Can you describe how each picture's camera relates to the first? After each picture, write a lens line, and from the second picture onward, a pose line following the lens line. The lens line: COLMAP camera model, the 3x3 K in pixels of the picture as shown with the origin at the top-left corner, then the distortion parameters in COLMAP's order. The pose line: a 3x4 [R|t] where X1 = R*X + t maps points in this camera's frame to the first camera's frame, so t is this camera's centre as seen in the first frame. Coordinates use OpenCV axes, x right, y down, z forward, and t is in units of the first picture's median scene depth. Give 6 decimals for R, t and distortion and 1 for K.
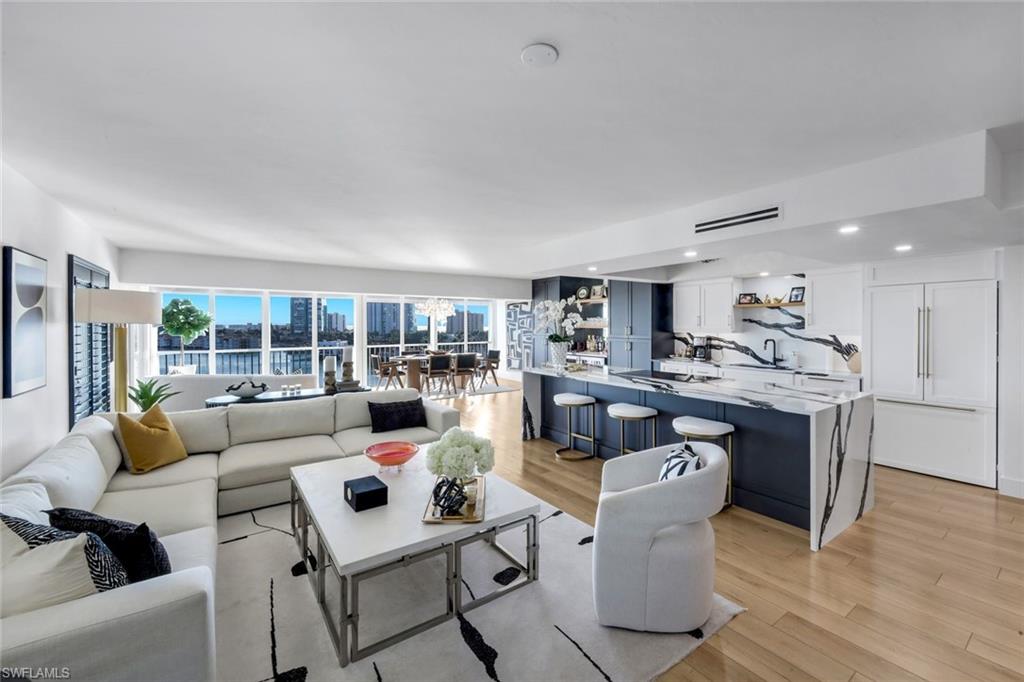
lens RADIAL K [[417.1, 0, 511.0], [0, 417.1, 329.3], [0, 0, 1]] dist [-0.000256, 0.000064]
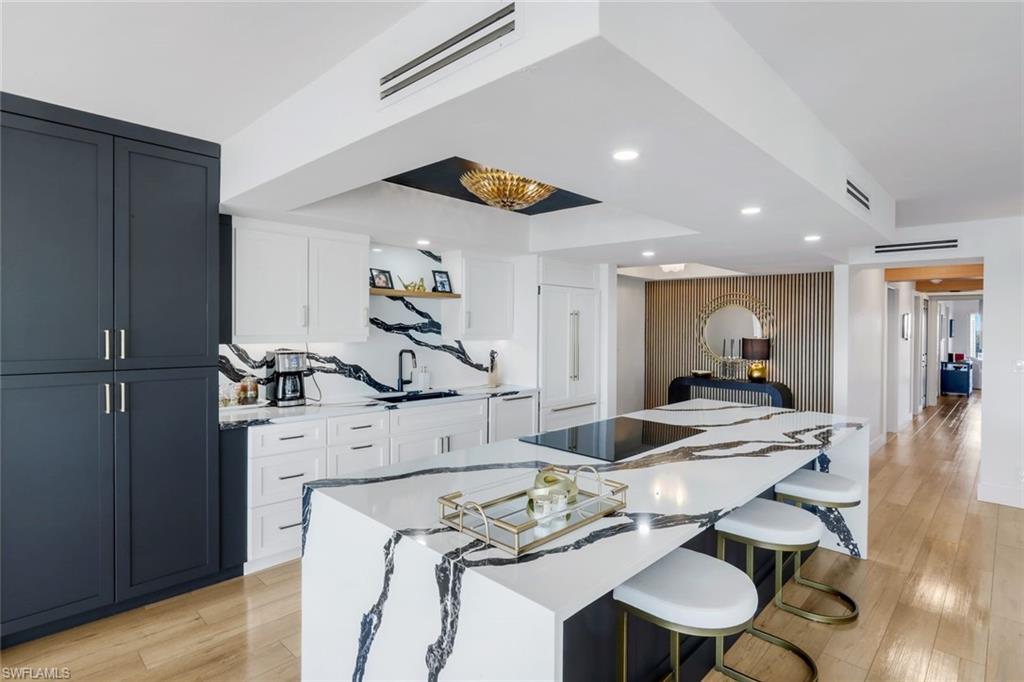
lens RADIAL K [[501.9, 0, 512.6], [0, 501.9, 329.0], [0, 0, 1]] dist [-0.000615, 0.000278]
pose [[-0.205553, -0.009112, 0.978604, -0.116277], [-0.004361, 0.999955, 0.008395, -0.012041], [-0.978636, -0.002542, -0.205584, 0.895991]]
